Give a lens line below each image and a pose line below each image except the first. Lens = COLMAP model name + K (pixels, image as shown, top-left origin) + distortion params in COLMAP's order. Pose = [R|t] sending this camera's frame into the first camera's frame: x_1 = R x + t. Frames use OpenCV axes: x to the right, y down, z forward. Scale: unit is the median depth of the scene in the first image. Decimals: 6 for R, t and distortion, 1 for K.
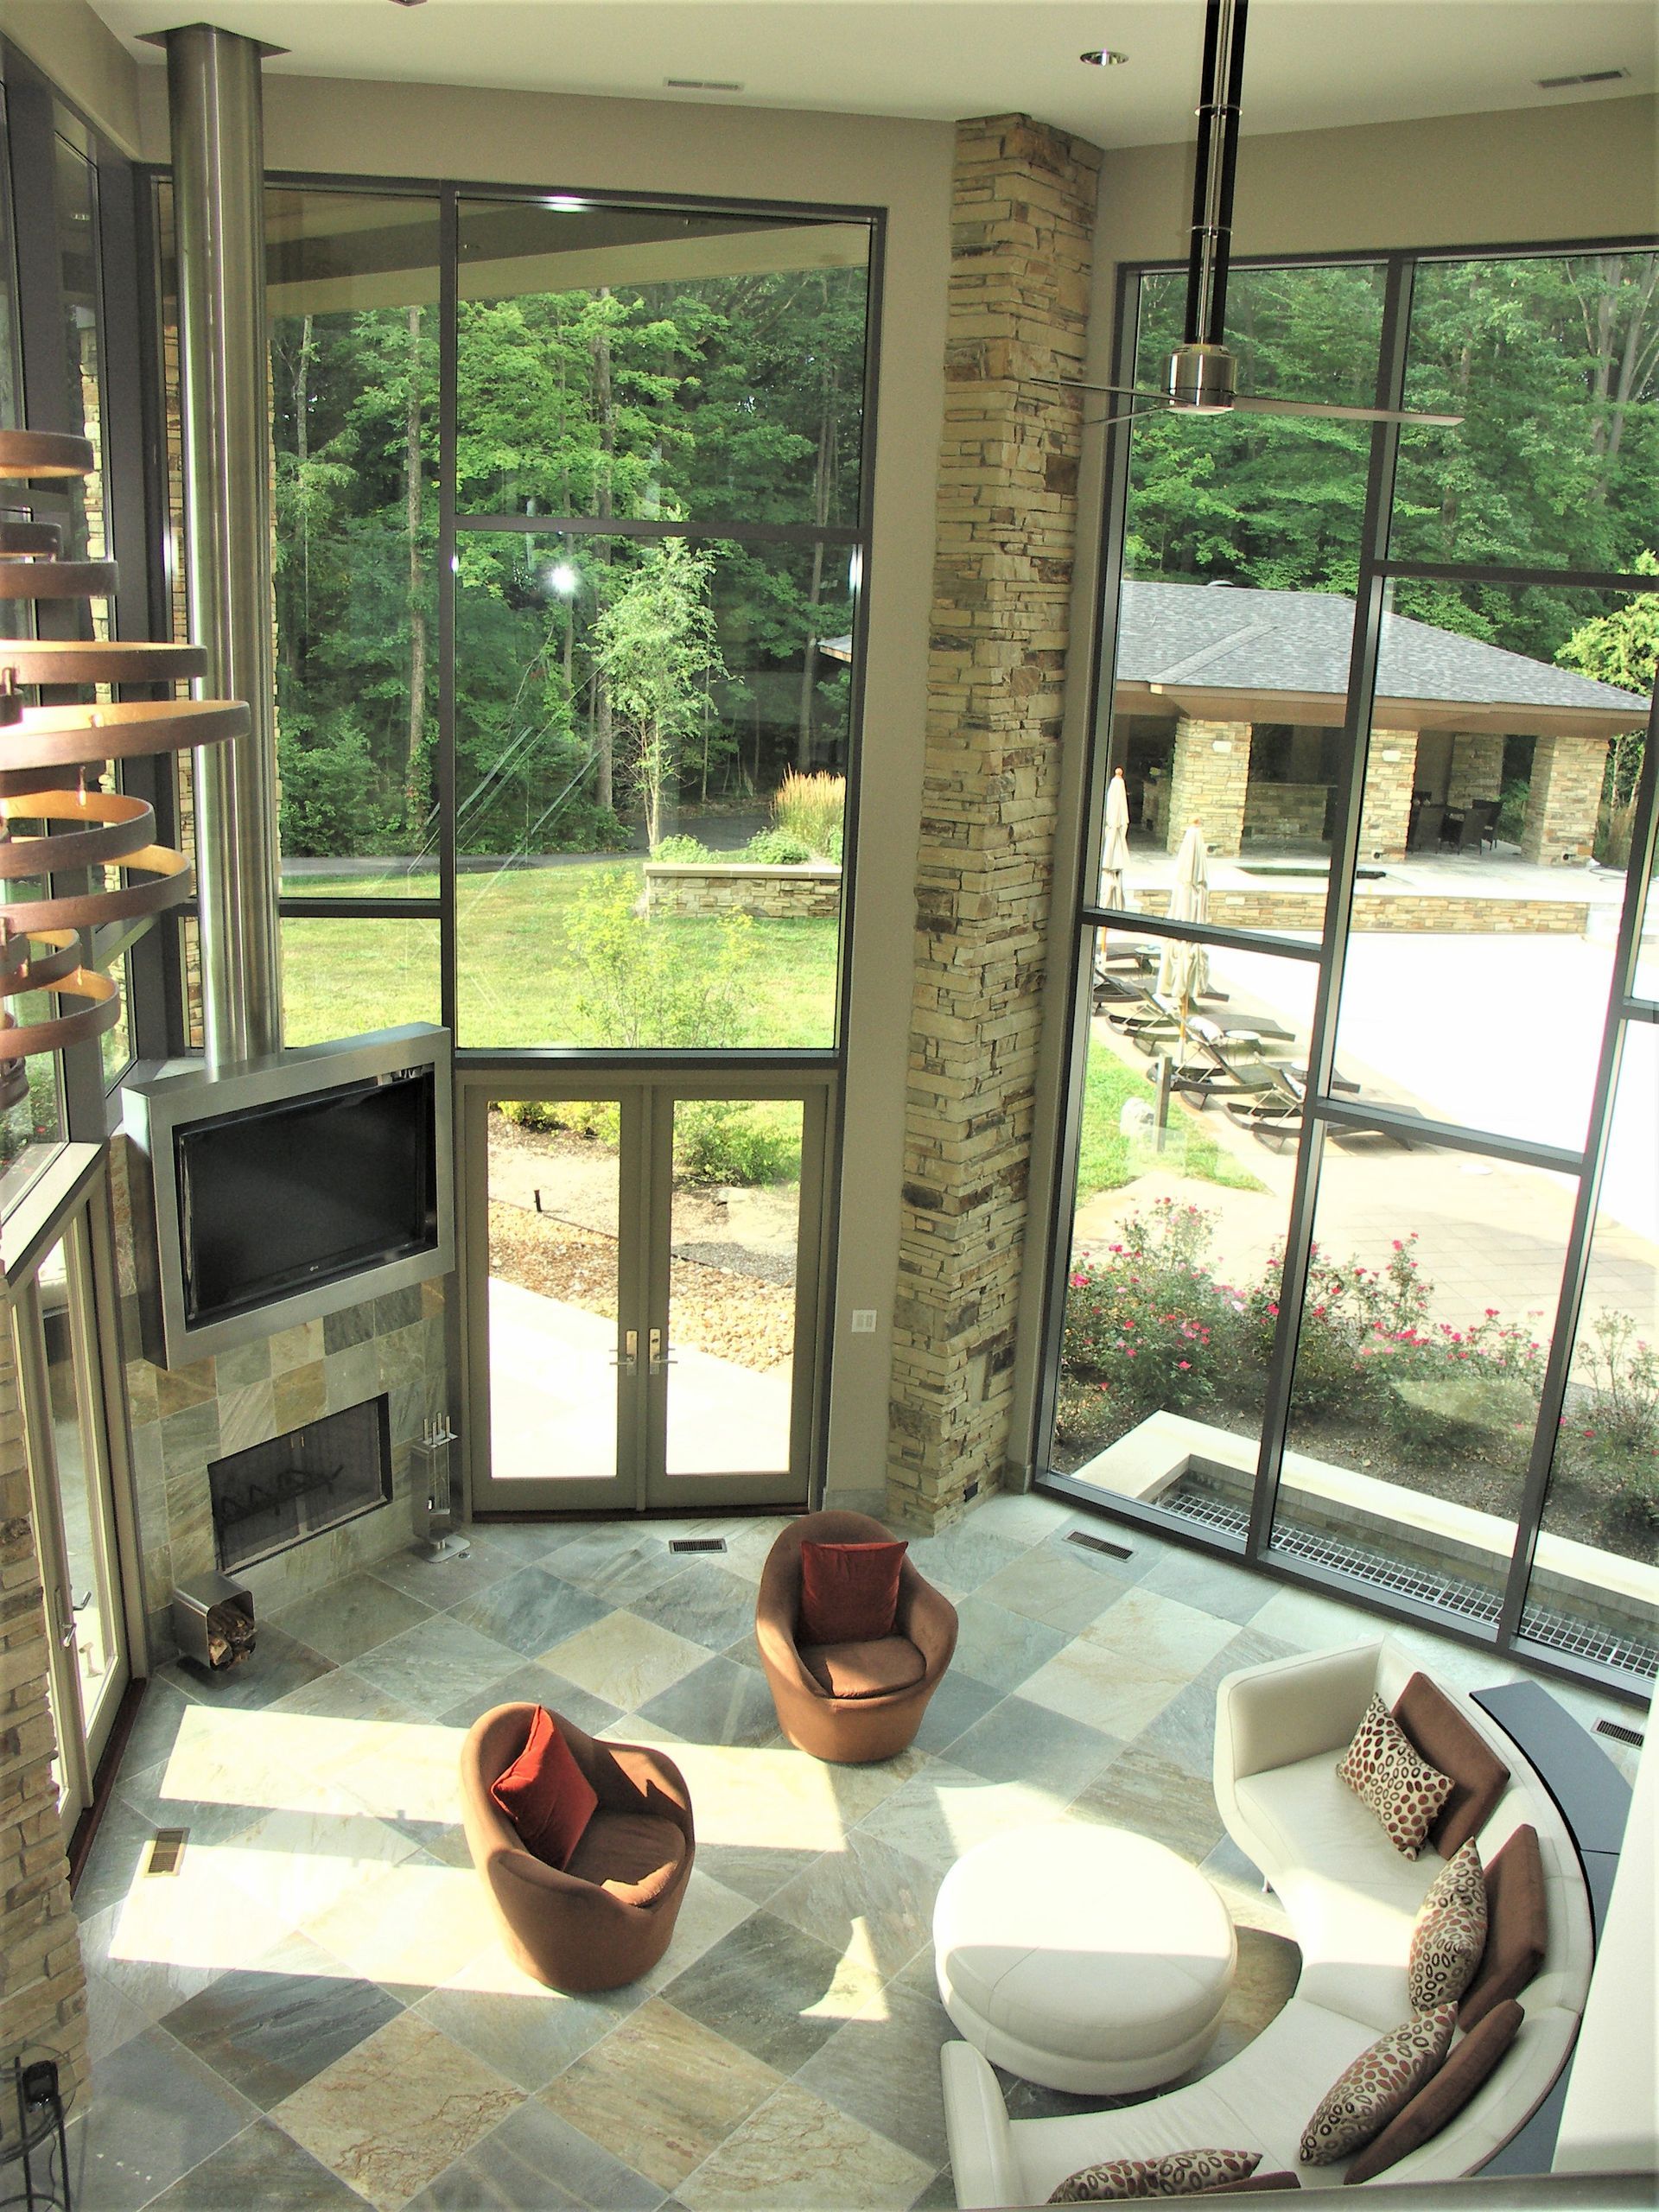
lens RADIAL K [[1839.3, 0, 813.8], [0, 1839.3, 1106.9], [0, 0, 1]] dist [-0.184961, 0.163626]
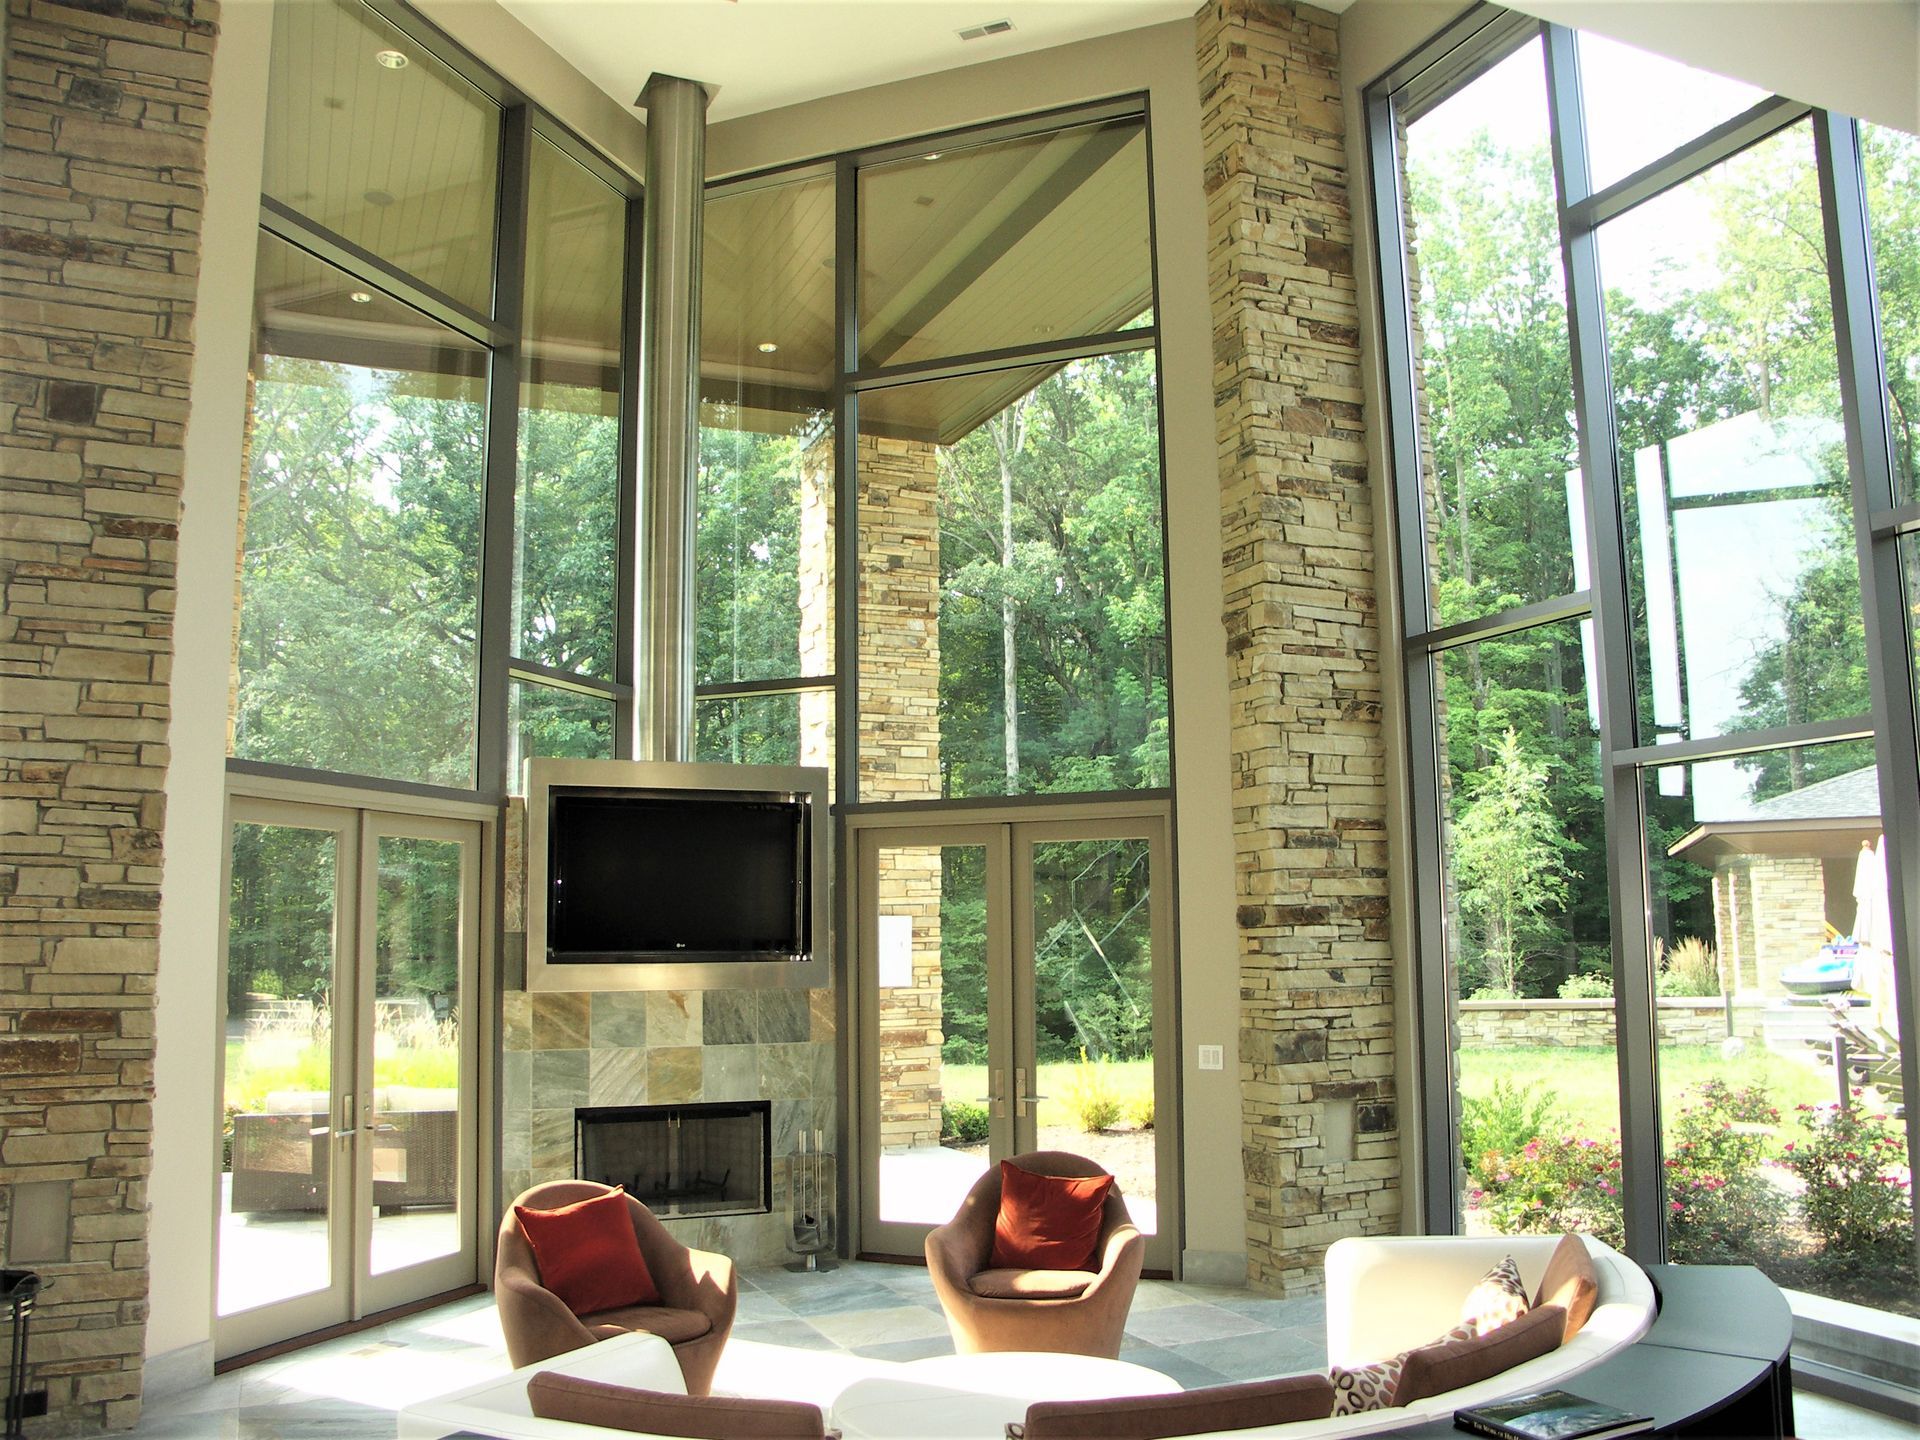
lens RADIAL K [[1596.5, 0, 959.5], [0, 1596.5, 745.2], [0, 0, 1]] dist [-0.184961, 0.163626]
pose [[0.867800, -0.113053, -0.483882, 0.350924], [-0.093815, 0.918989, -0.382960, 0.310005], [0.487977, 0.377728, 0.786892, 0.210281]]
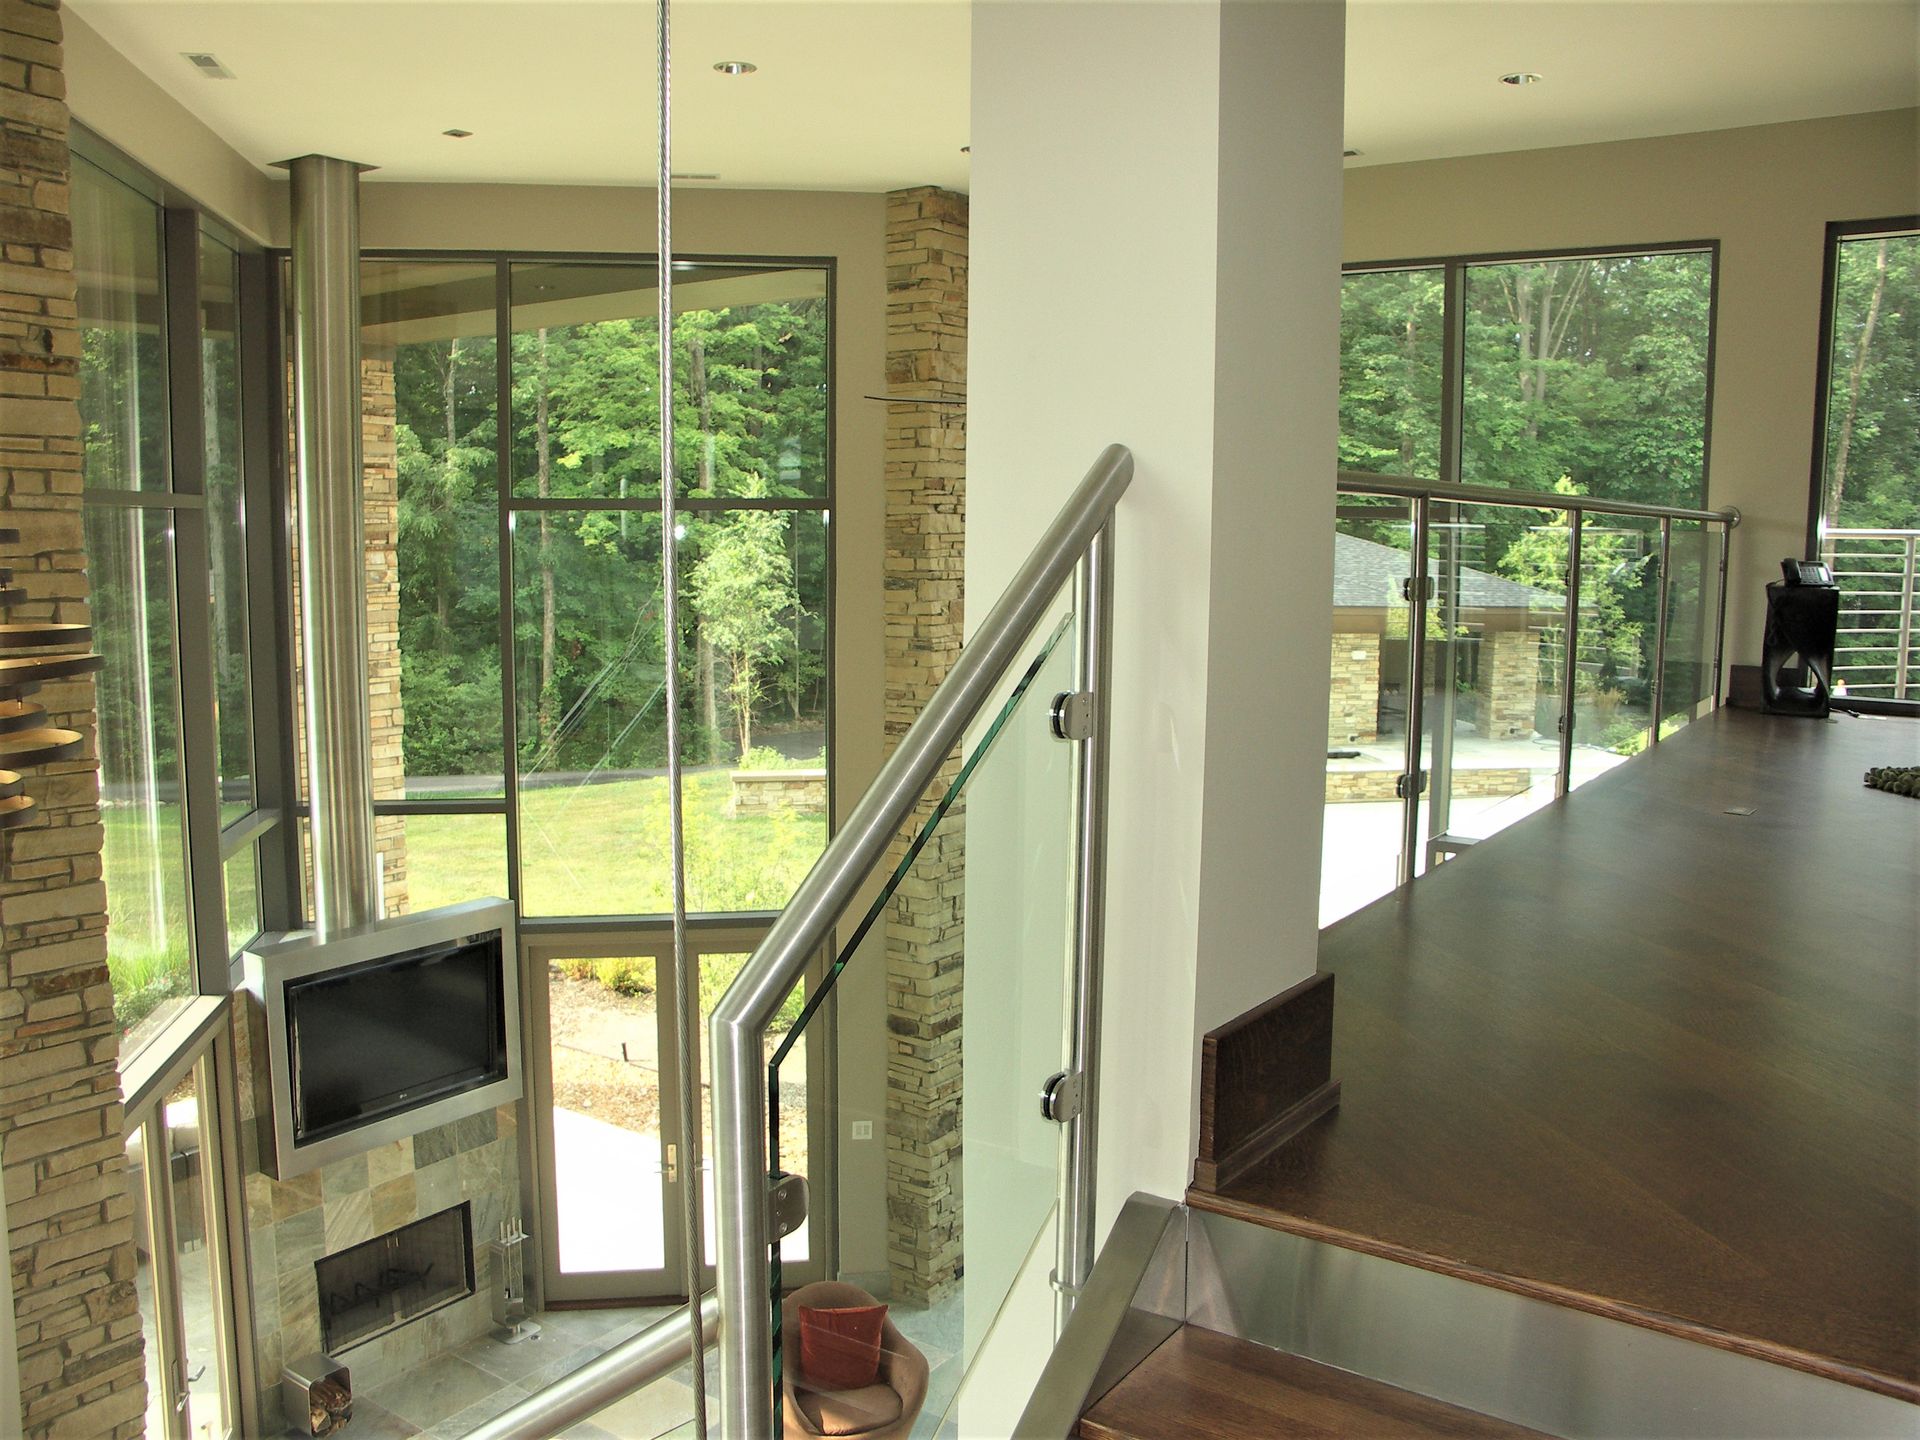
lens RADIAL K [[1596.5, 0, 952.9], [0, 1596.5, 726.0], [0, 0, 1]] dist [-0.184961, 0.163626]
pose [[0.998945, -0.037520, 0.026464, 0.072653], [0.041232, 0.986653, -0.157528, 0.019645], [-0.020200, 0.158453, 0.987160, -0.083946]]
